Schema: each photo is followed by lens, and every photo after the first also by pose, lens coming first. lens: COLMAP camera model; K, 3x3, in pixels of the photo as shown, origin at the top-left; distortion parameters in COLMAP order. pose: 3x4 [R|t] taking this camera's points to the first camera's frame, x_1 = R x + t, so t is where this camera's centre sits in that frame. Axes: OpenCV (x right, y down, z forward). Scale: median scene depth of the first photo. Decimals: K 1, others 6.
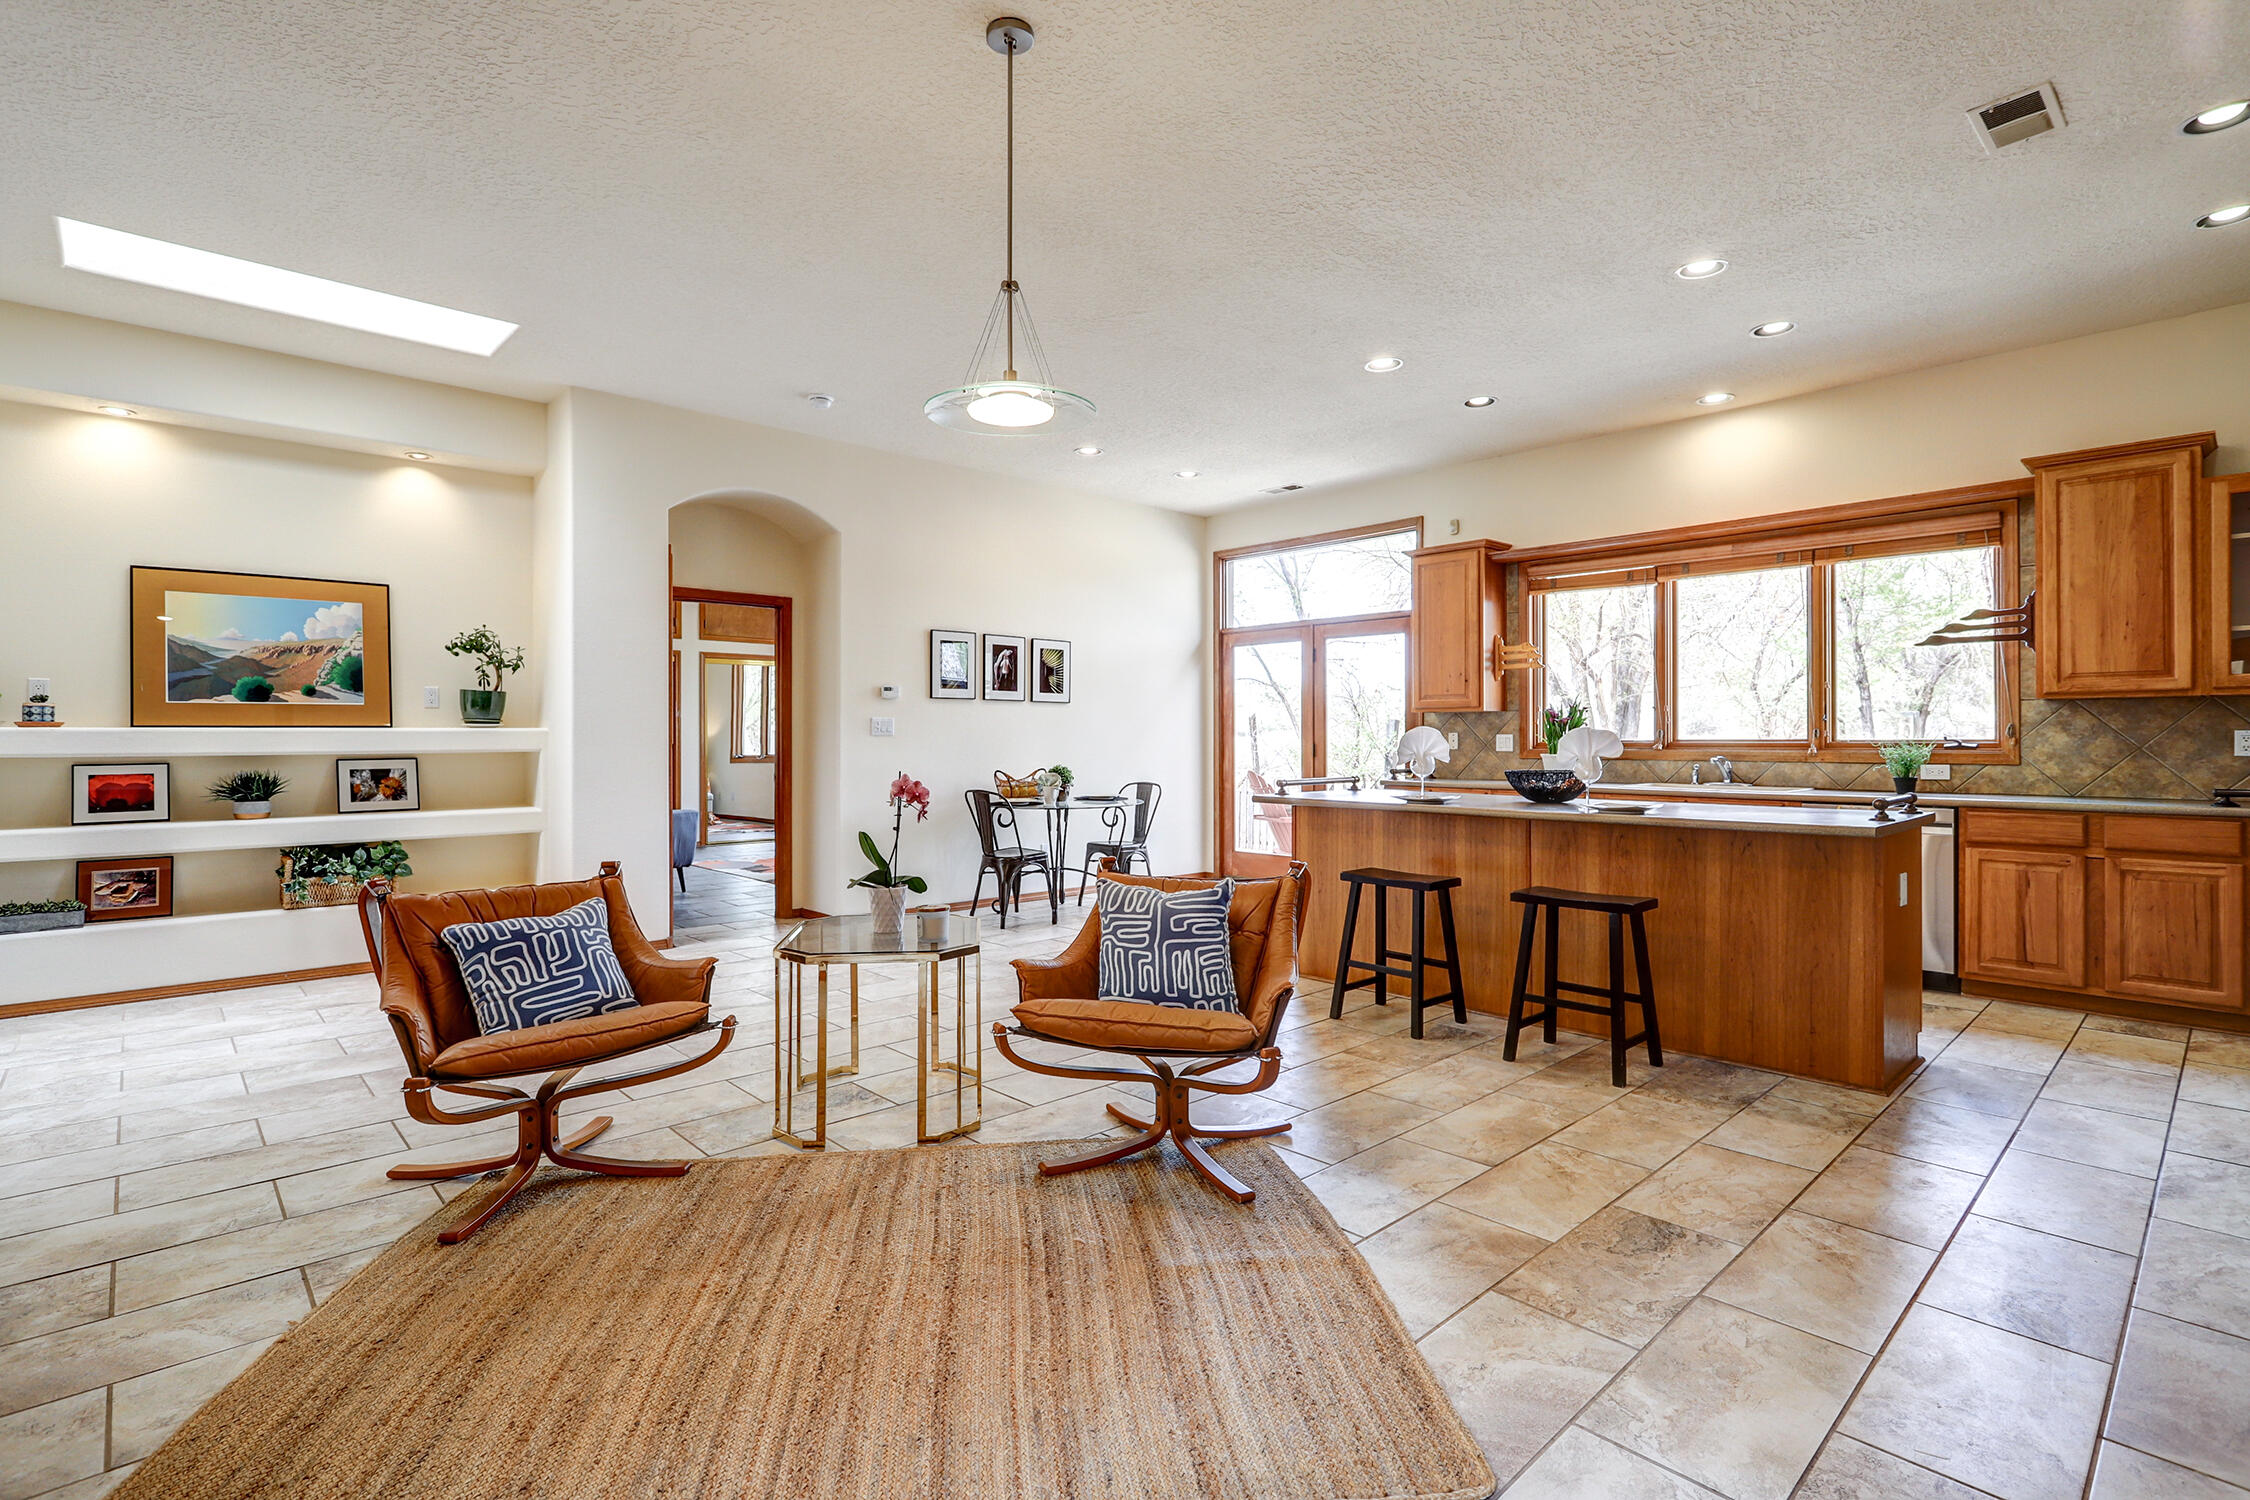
lens RADIAL K [[1014.5, 0, 1079.4], [0, 1014.5, 724.6], [0, 0, 1]] dist [0.000804, -0.000778]
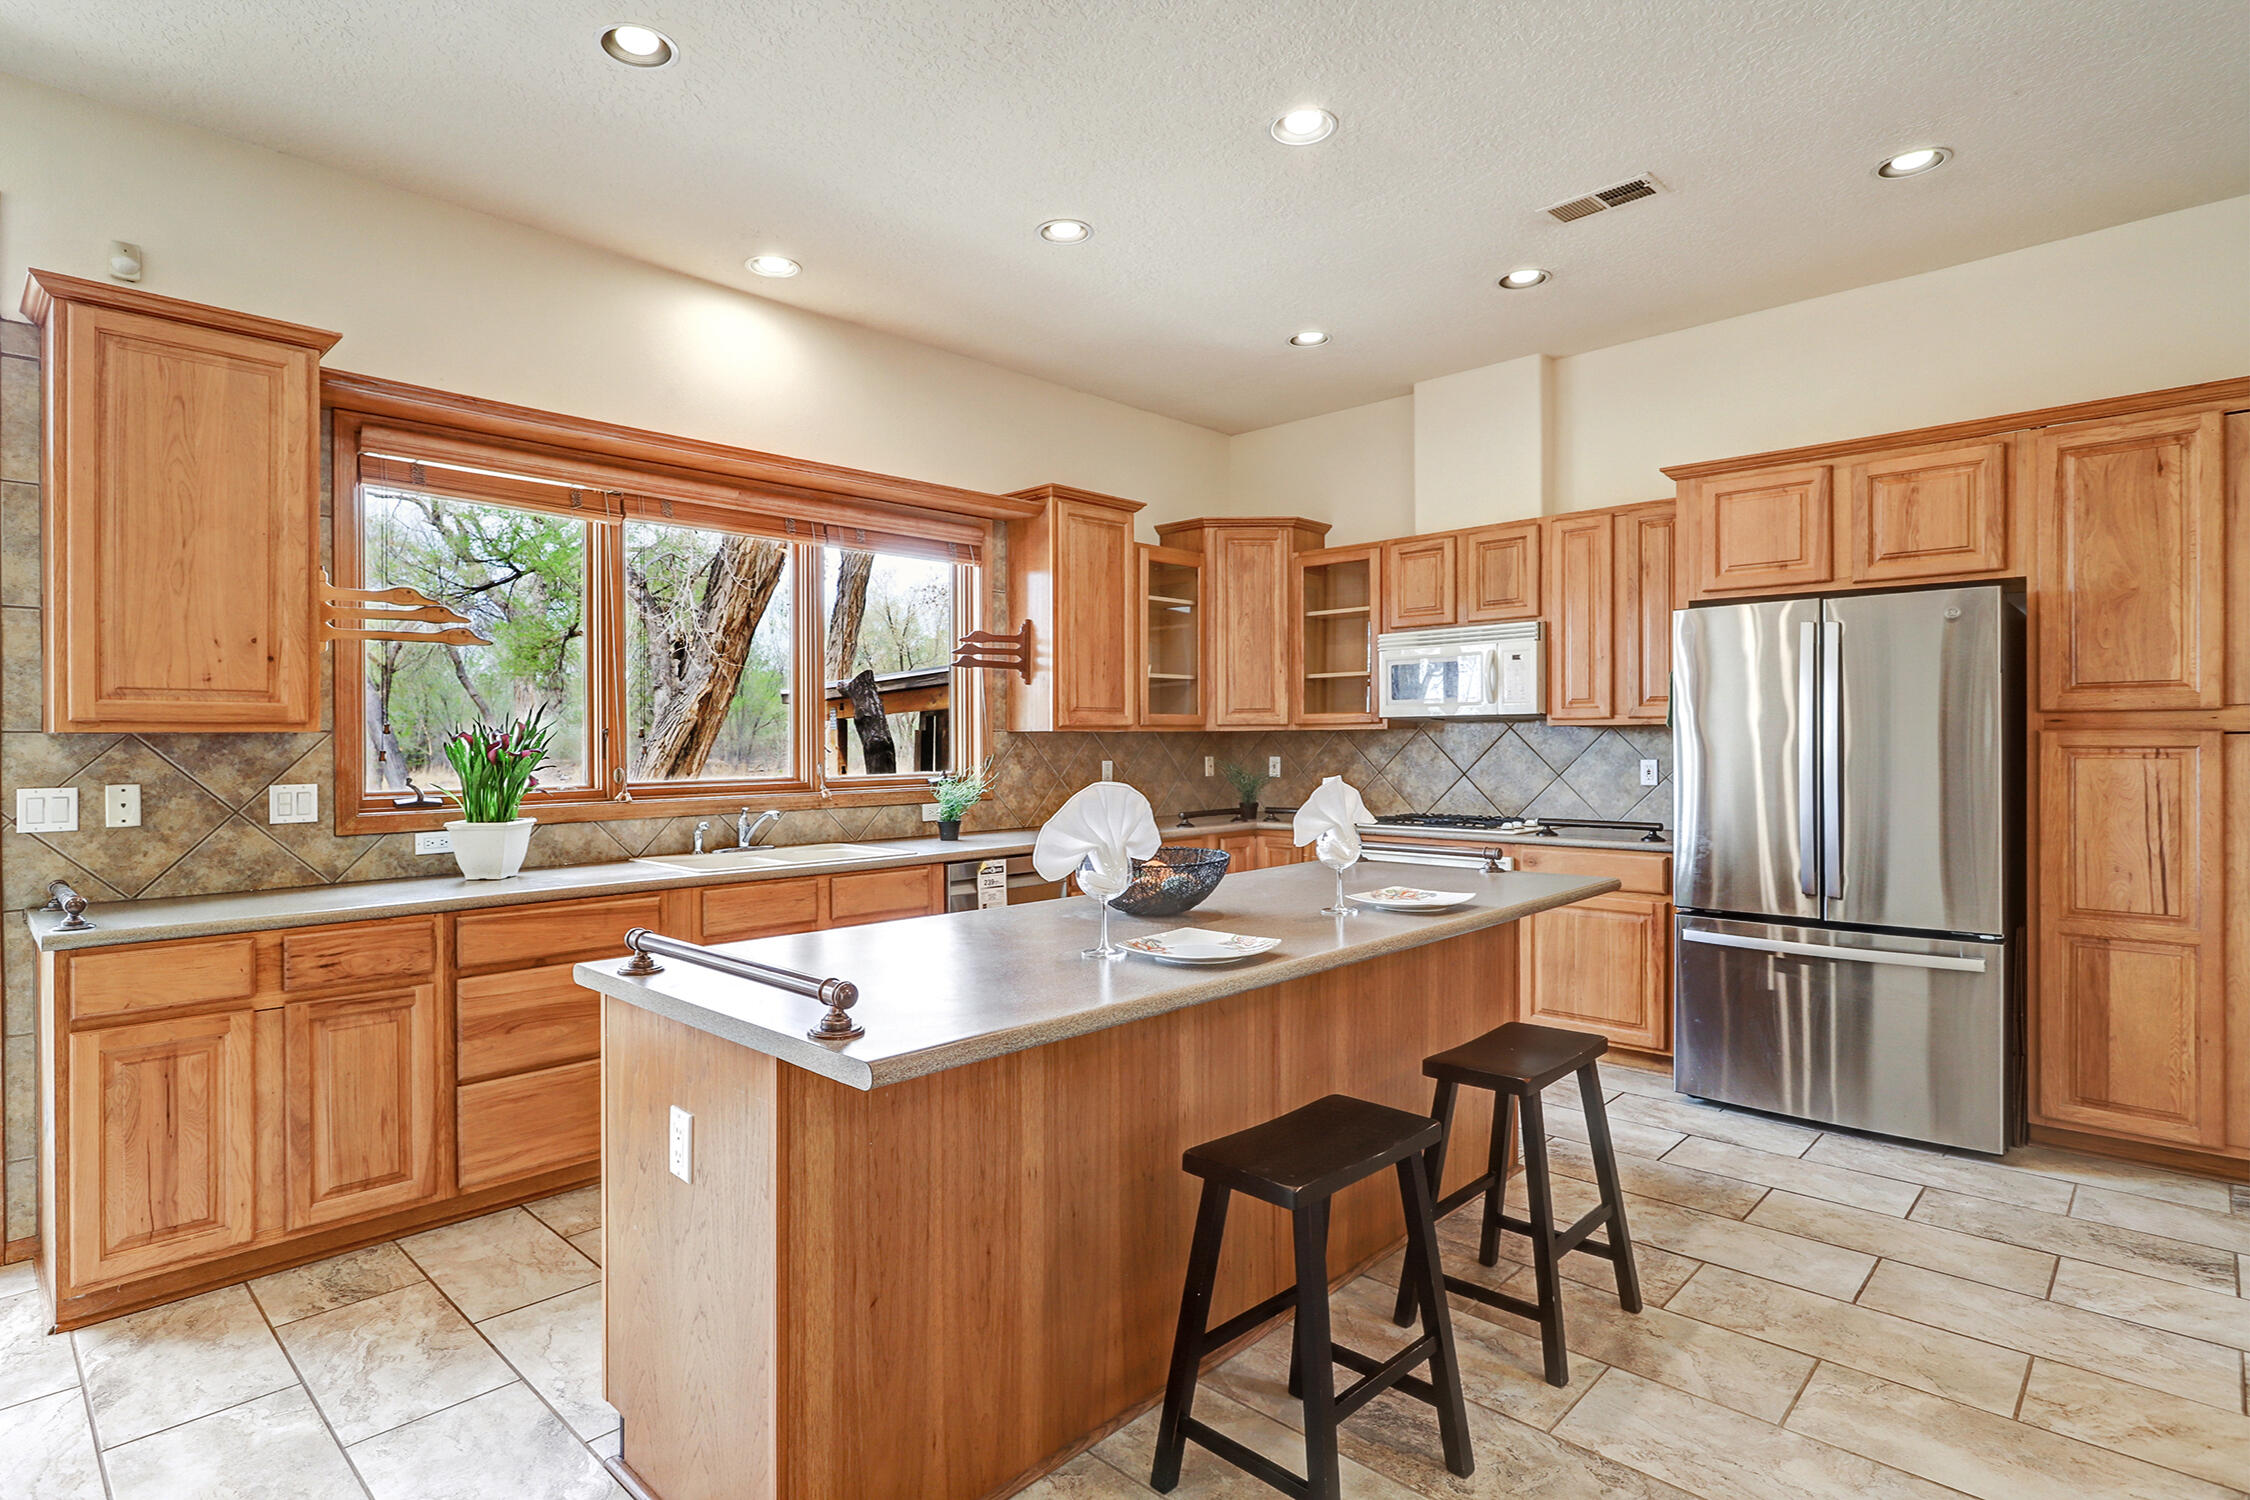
lens RADIAL K [[1097.9, 0, 1129.8], [0, 1097.9, 734.9], [0, 0, 1]] dist [-0.011213, 0.005408]
pose [[-0.072137, 0.005932, 0.997377, -0.155350], [-0.003873, 0.999973, -0.006227, -0.019283], [-0.997387, -0.004312, -0.072112, 1.247430]]
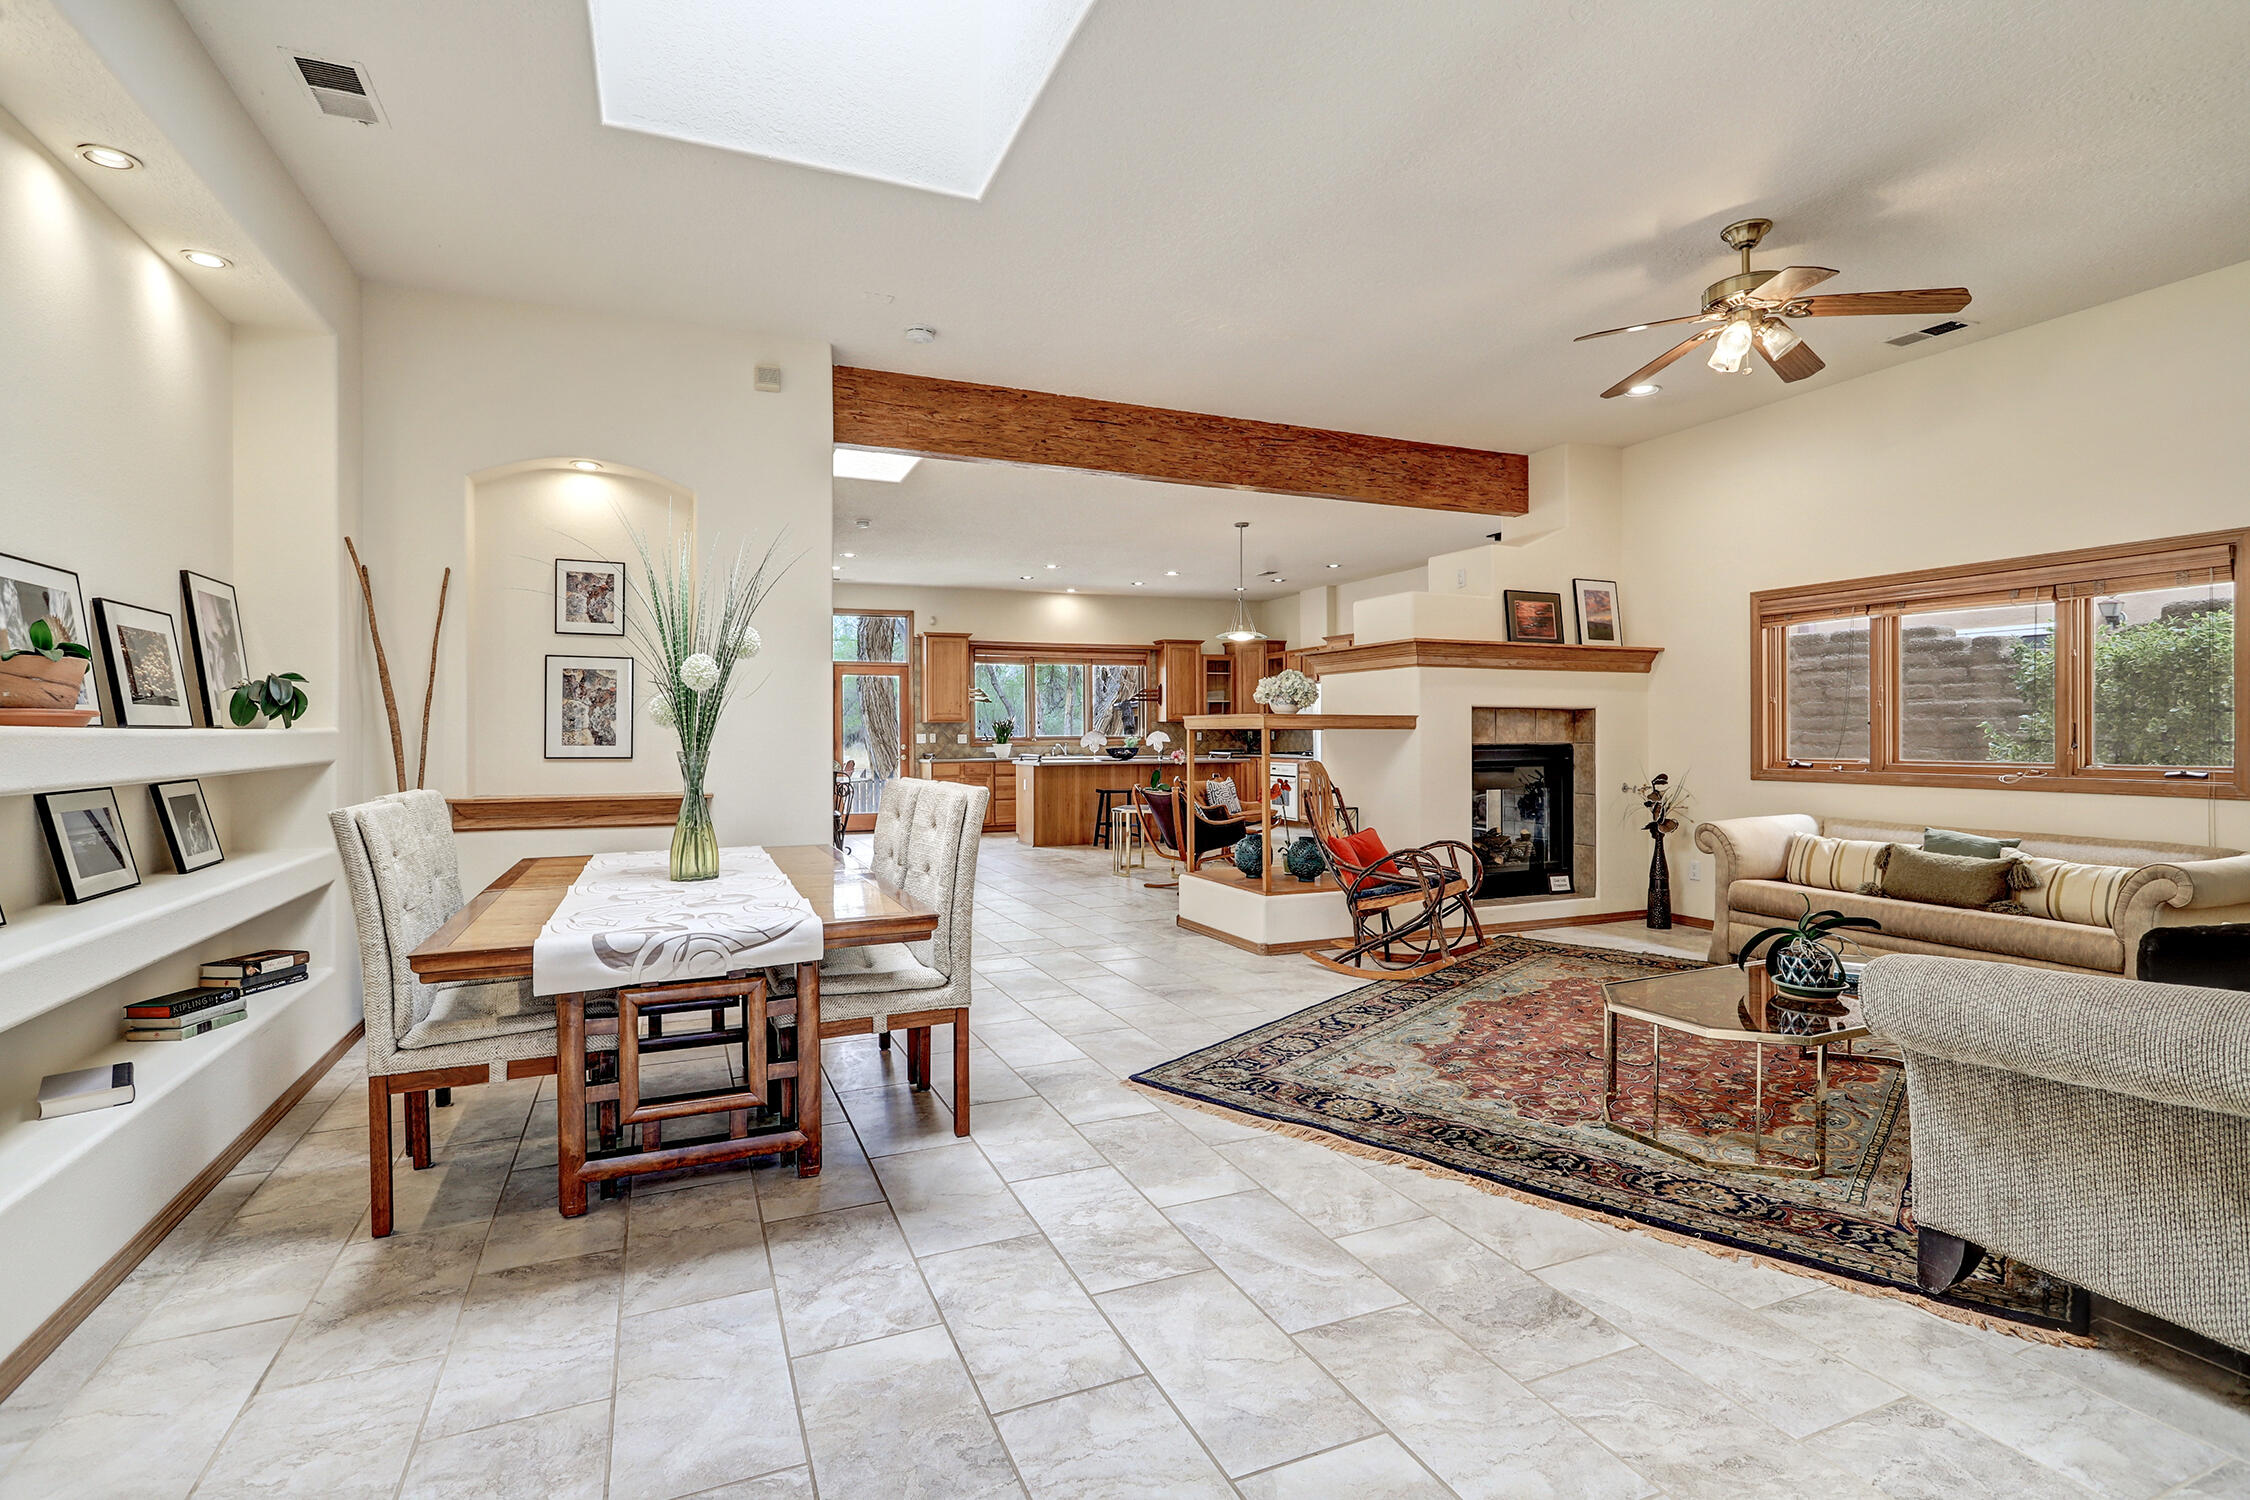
lens RADIAL K [[1076.2, 0, 1082.3], [0, 1076.2, 726.3], [0, 0, 1]] dist [-0.000496, -0.000102]
pose [[0.382801, 0.005653, 0.923814, -2.516920], [-0.004910, 0.999980, -0.004085, 0.002496], [-0.923818, -0.002972, 0.382821, 0.043149]]
